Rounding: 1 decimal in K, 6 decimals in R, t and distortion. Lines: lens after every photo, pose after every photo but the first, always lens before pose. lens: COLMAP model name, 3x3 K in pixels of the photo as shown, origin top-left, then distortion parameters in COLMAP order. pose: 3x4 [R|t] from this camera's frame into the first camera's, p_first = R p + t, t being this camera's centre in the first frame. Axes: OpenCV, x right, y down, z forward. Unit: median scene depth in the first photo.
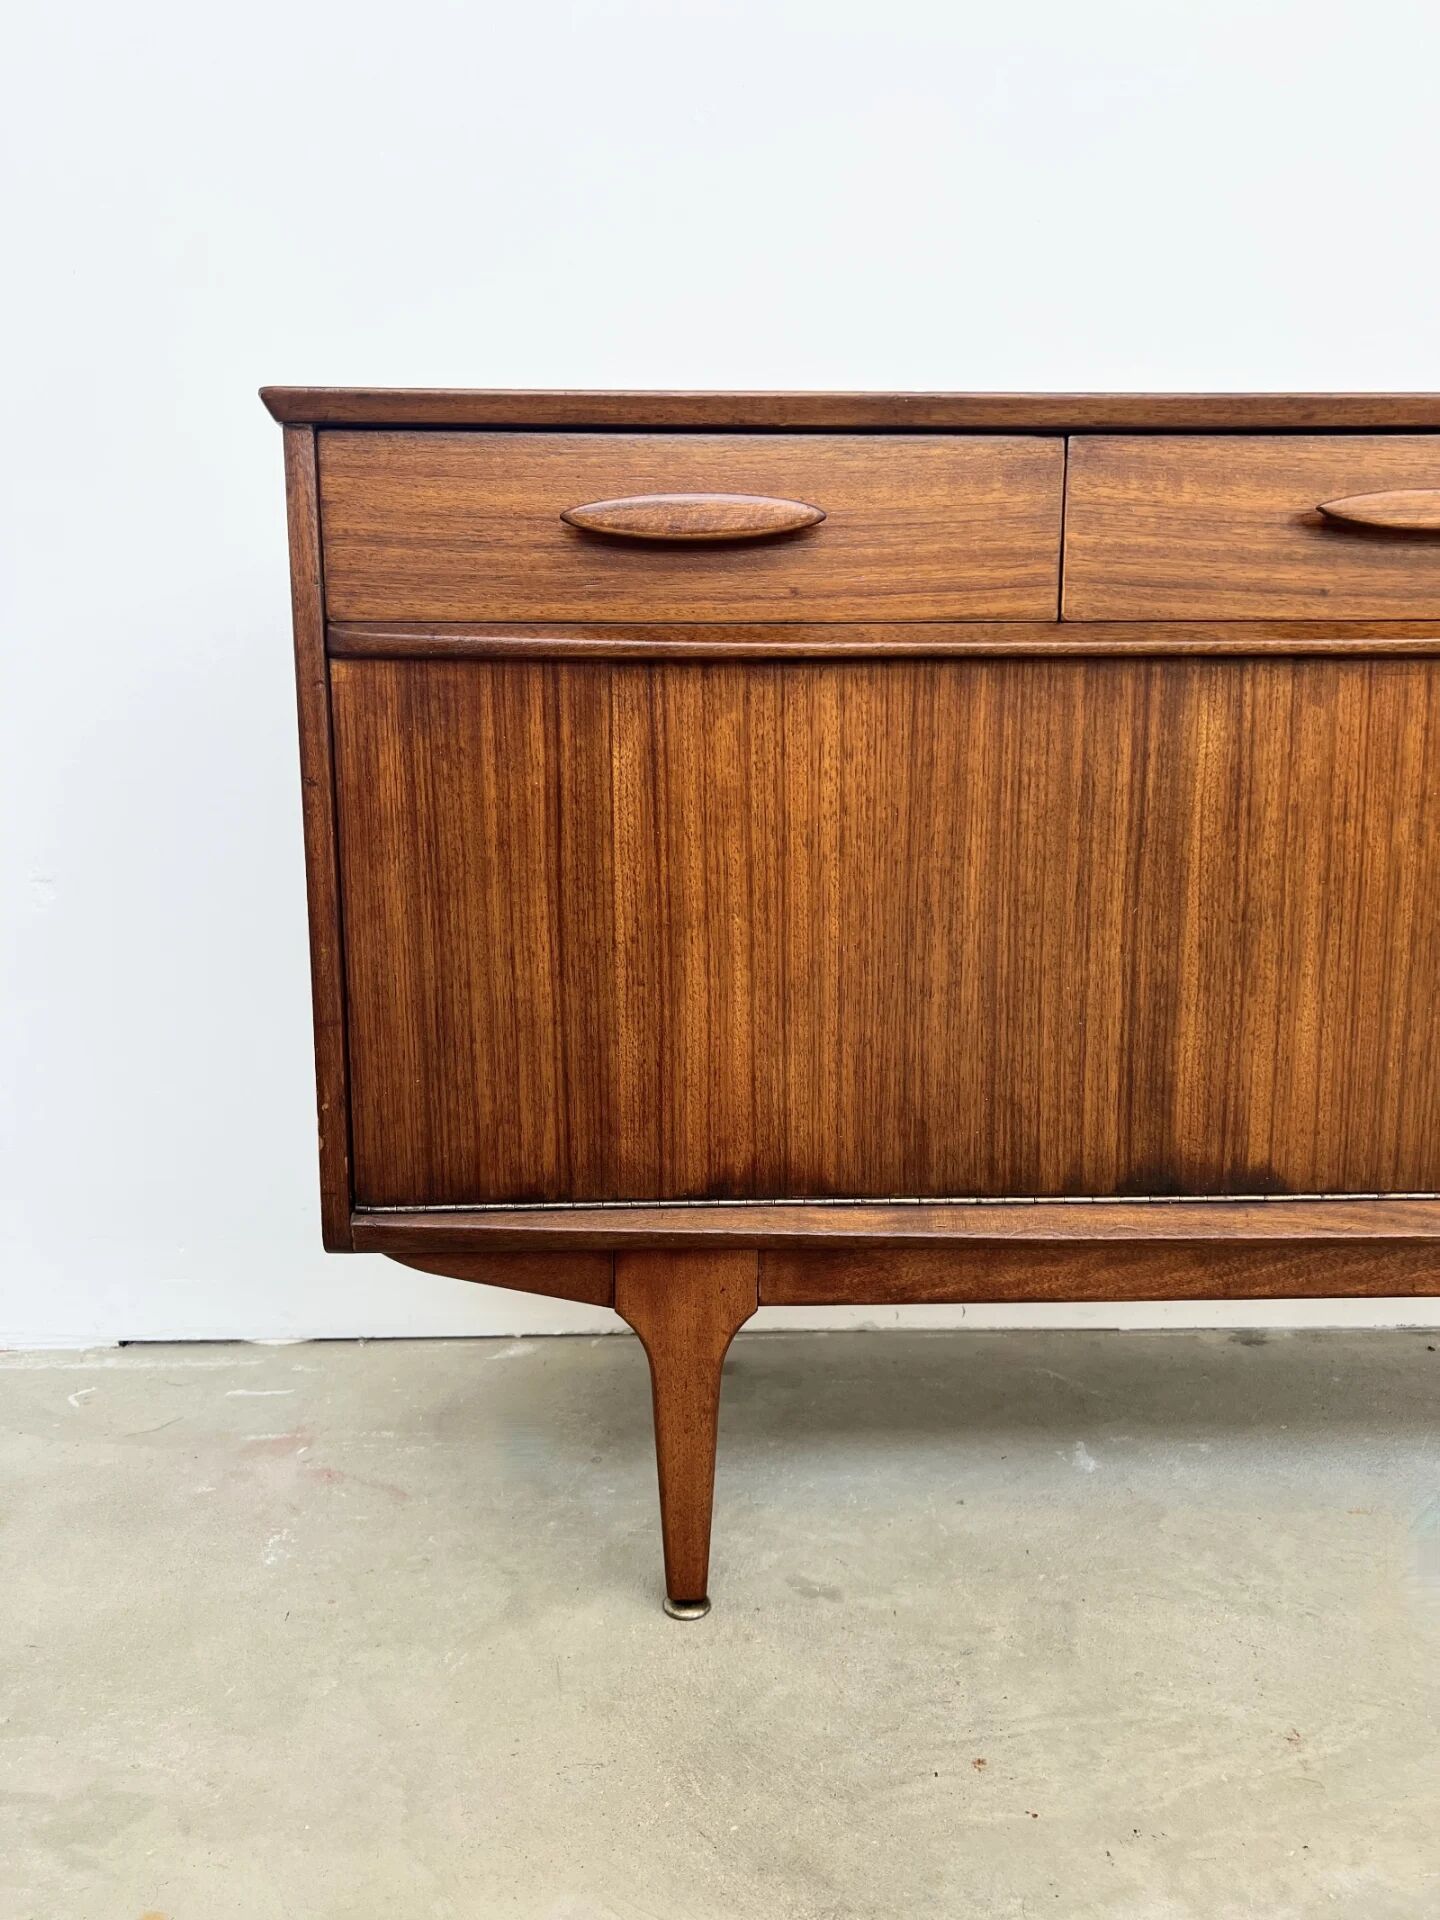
lens RADIAL K [[1445.6, 0, 707.7], [0, 1445.6, 962.5], [0, 0, 1]] dist [0.081747, -0.100187]
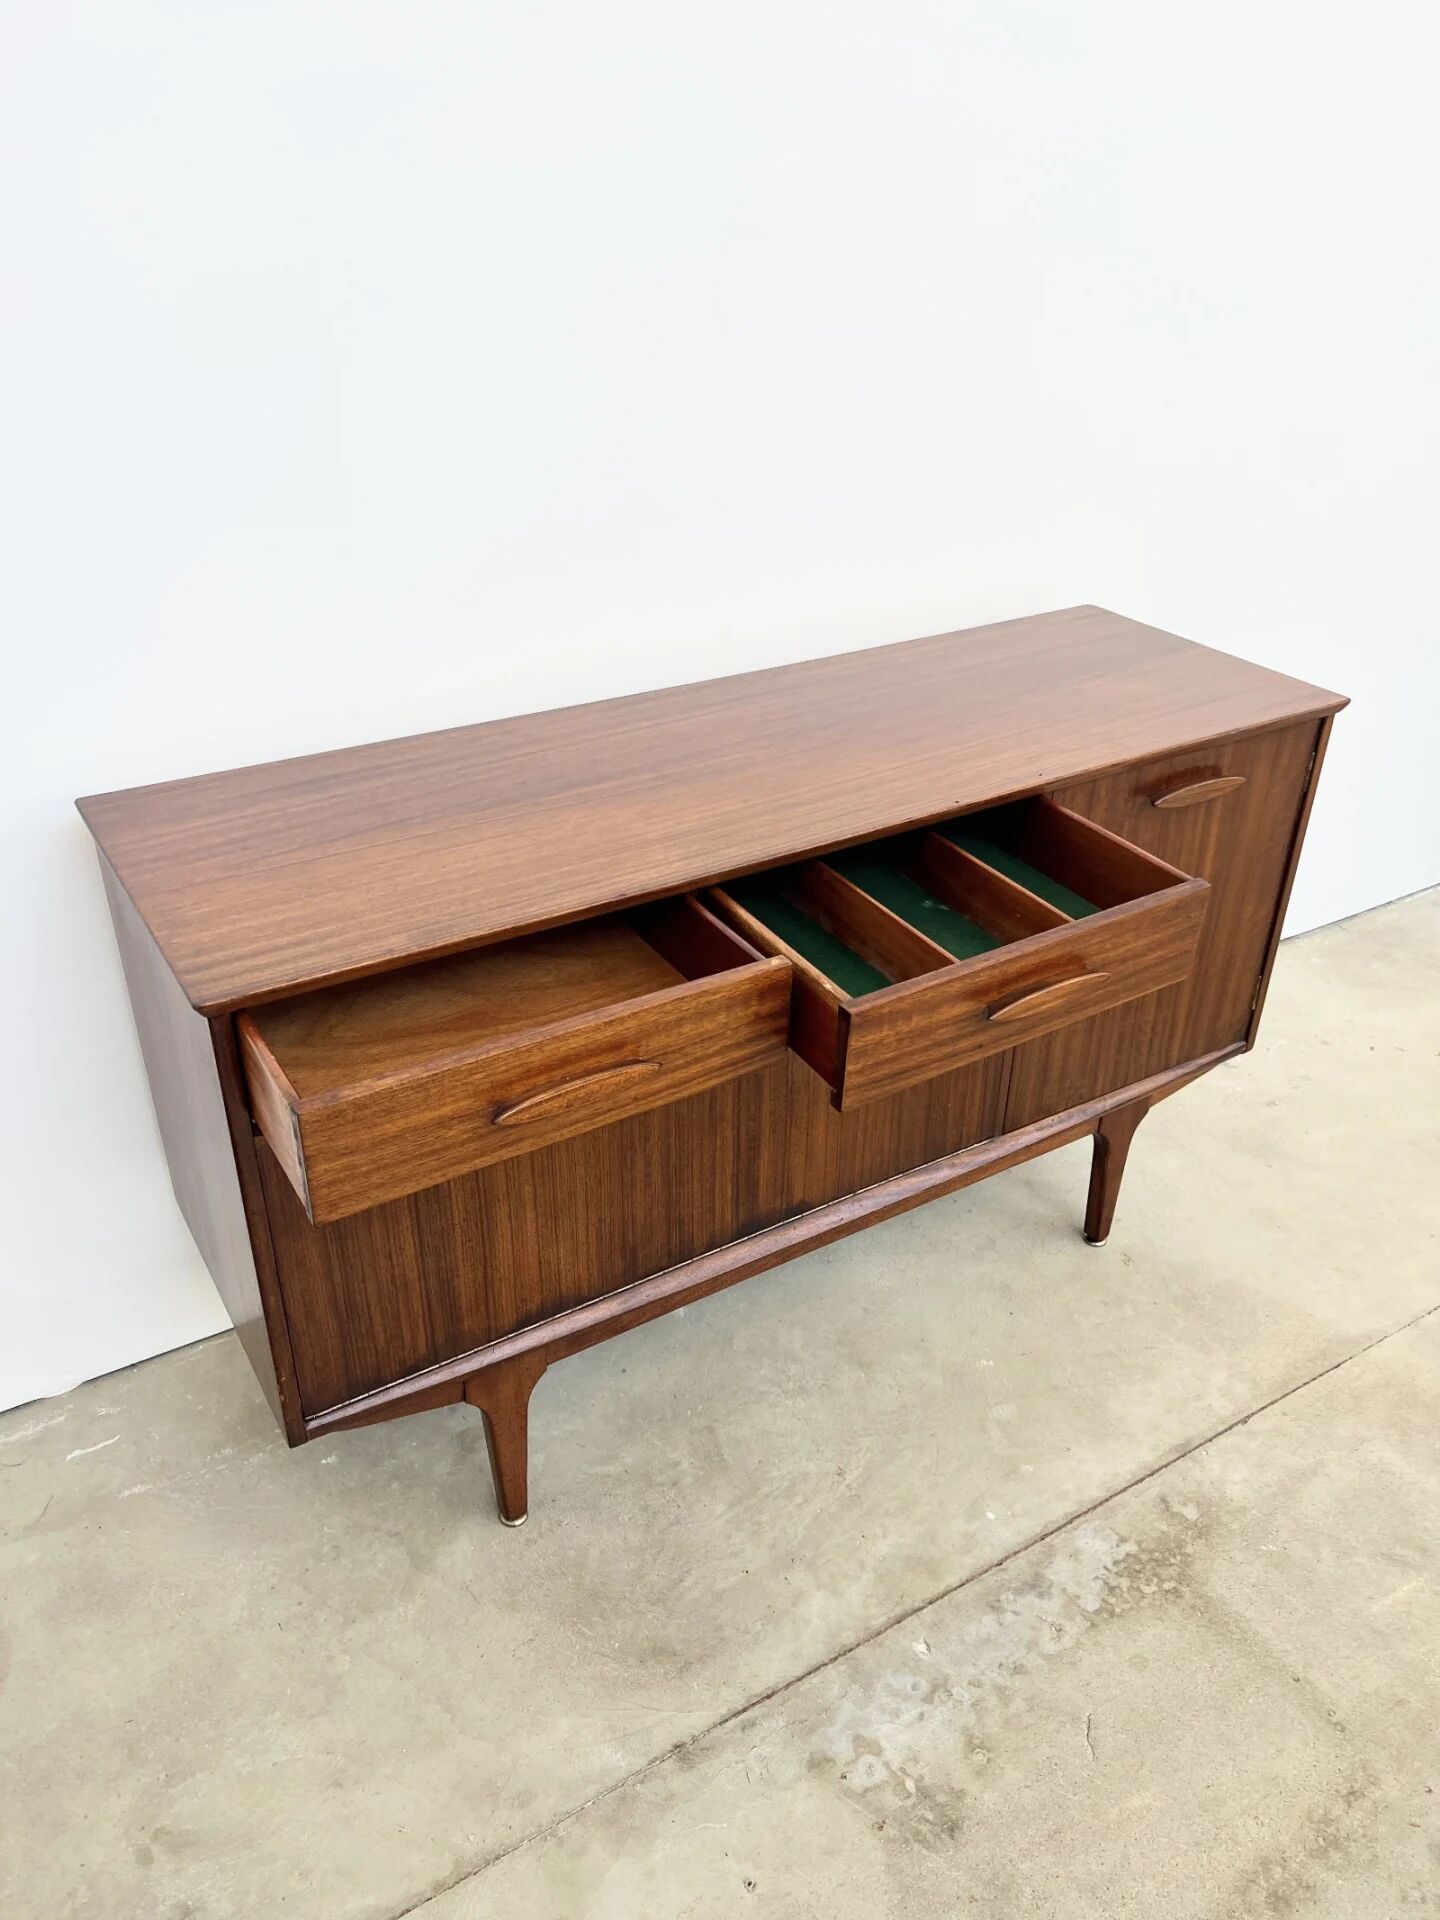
lens RADIAL K [[1445.6, 0, 721.6], [0, 1445.6, 960.6], [0, 0, 1]] dist [0.081747, -0.100187]
pose [[0.865694, -0.239362, 0.439636, -0.431104], [0.062248, 0.922924, 0.379917, -0.846641], [-0.496688, -0.301525, 0.813869, -0.322286]]
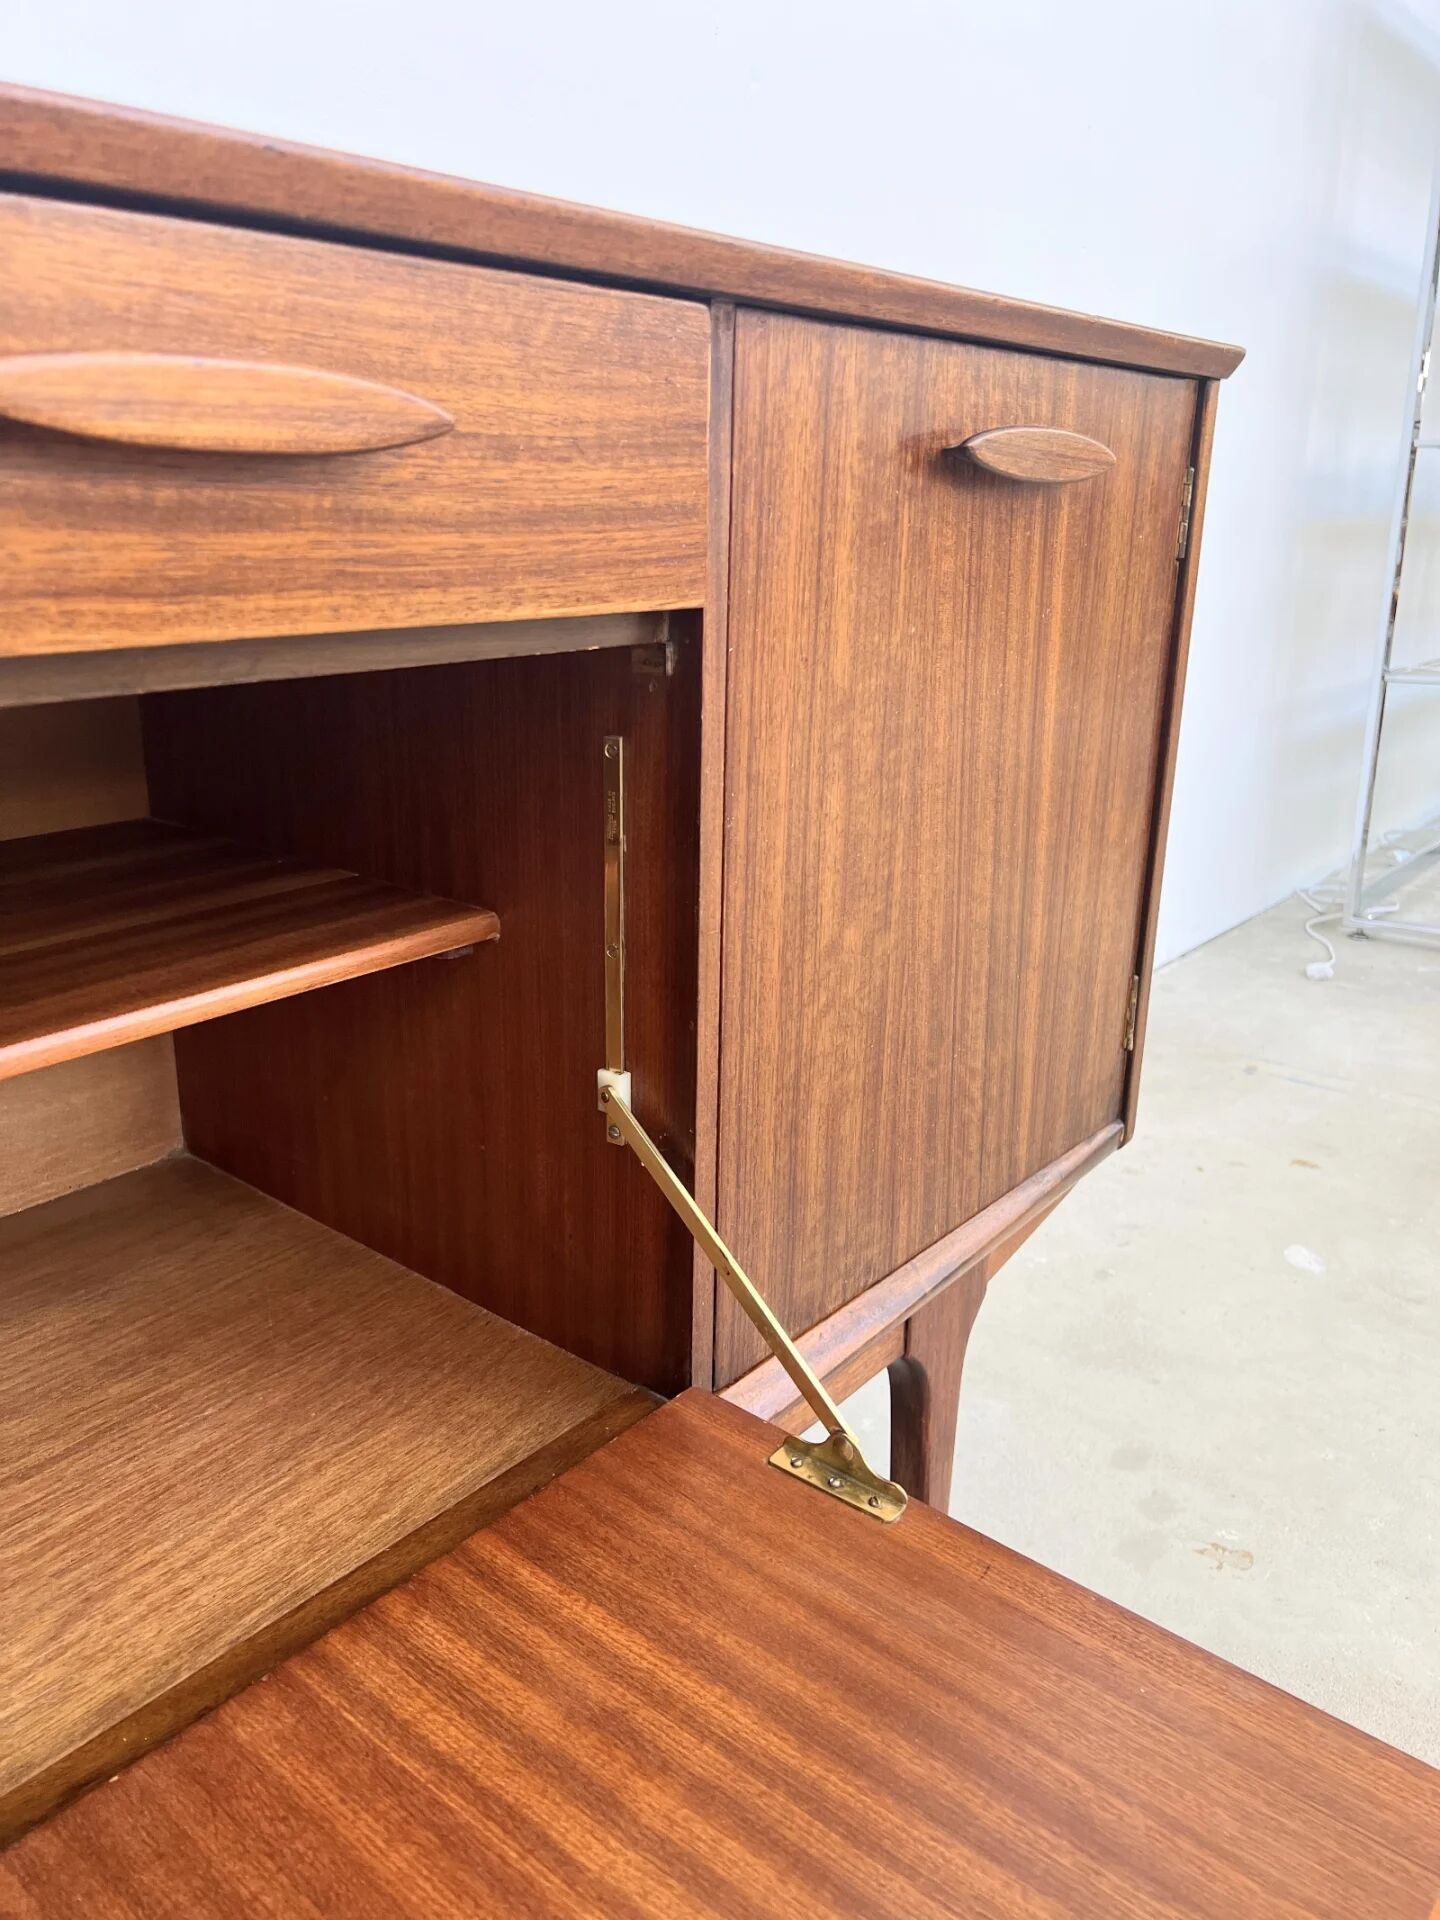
lens RADIAL K [[1445.6, 0, 706.2], [0, 1445.6, 961.9], [0, 0, 1]] dist [0.081747, -0.100187]
pose [[0.664567, -0.214179, 0.715875, 0.233120], [0.105260, 0.975321, 0.194086, -0.202908], [-0.739777, -0.053630, 0.670711, 0.553865]]
